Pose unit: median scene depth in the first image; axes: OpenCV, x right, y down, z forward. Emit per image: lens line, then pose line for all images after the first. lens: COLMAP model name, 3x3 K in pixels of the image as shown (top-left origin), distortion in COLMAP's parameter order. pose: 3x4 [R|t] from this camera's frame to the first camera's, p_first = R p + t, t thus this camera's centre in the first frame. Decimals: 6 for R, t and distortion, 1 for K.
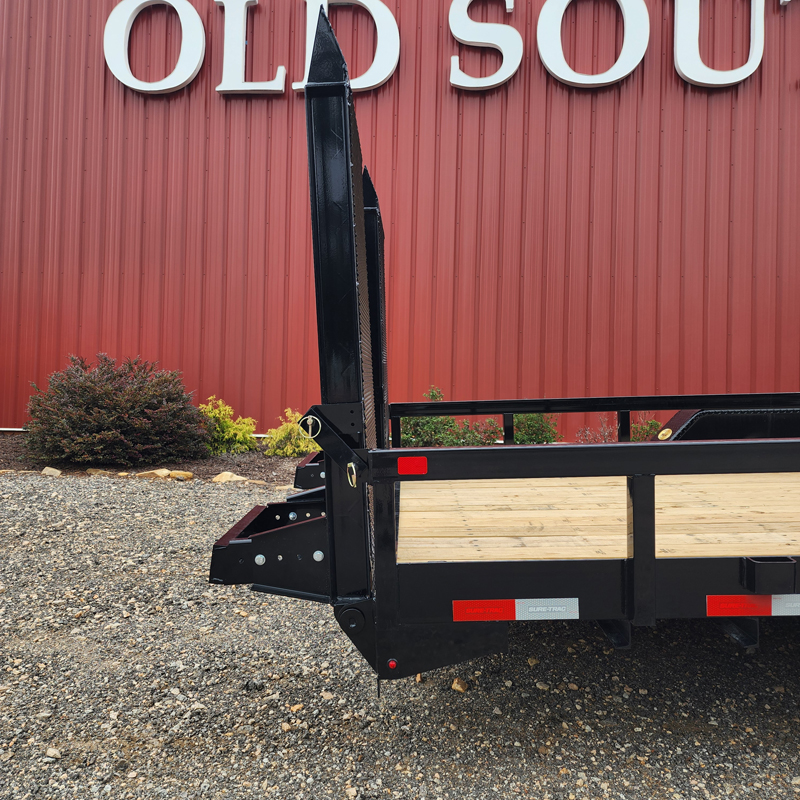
lens RADIAL K [[753.2, 0, 400.0], [0, 753.2, 400.0], [0, 0, 1]] dist [0.103415, -0.124547]
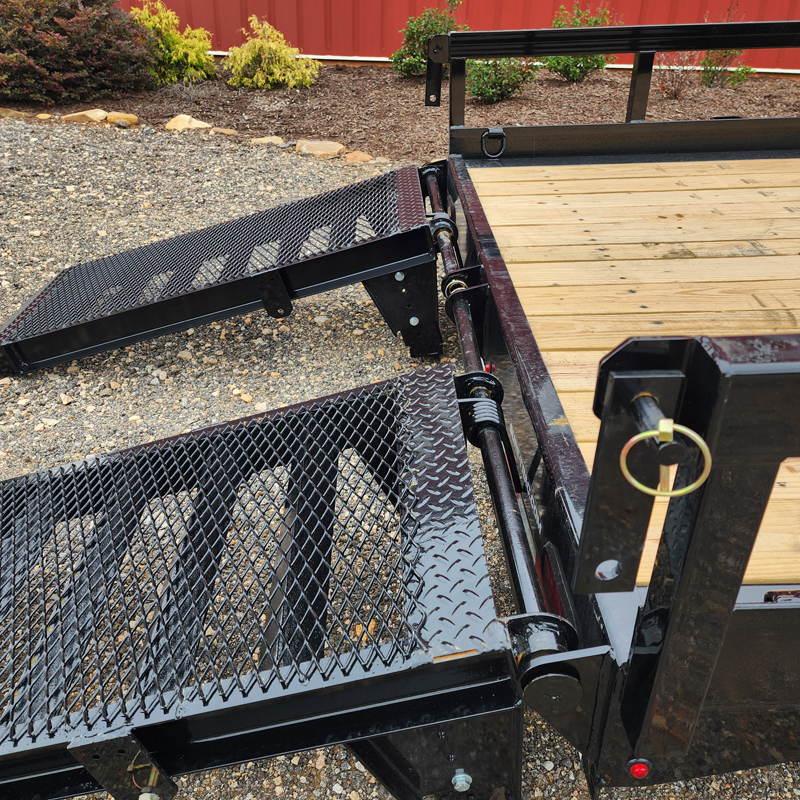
lens RADIAL K [[701.4, 0, 390.2], [0, 701.4, 398.1], [0, 0, 1]] dist [0.089170, -0.097309]
pose [[0.999212, -0.014524, 0.036944, -0.051647], [-0.005727, 0.868180, 0.496217, -0.013113], [-0.039281, -0.496037, 0.867412, 0.232385]]
